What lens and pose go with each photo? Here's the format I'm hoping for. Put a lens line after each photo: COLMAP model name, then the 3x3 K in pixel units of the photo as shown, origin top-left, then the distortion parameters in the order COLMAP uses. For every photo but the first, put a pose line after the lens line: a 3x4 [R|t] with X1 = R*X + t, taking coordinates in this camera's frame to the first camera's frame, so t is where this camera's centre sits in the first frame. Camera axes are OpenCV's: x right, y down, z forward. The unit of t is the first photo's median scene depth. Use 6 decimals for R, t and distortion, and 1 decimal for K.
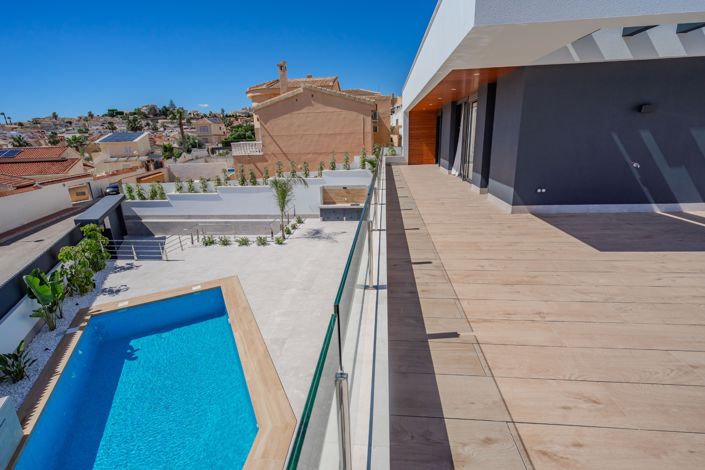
lens RADIAL K [[316.7, 0, 350.7], [0, 316.7, 218.1], [0, 0, 1]] dist [-0.001475, -0.000652]
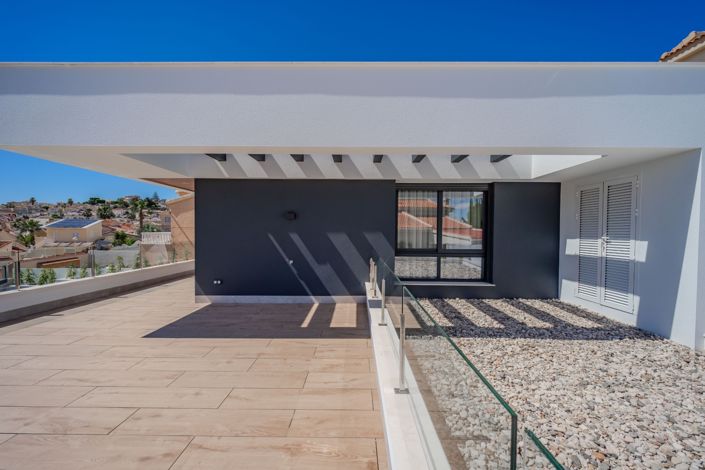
lens RADIAL K [[297.0, 0, 365.9], [0, 297.0, 237.6], [0, 0, 1]] dist [-0.000485, -0.000131]
pose [[0.995480, 0.036652, 0.087615, 0.333263], [-0.015297, 0.972364, -0.232969, -0.000982], [-0.093733, 0.230576, 0.968529, -0.036048]]
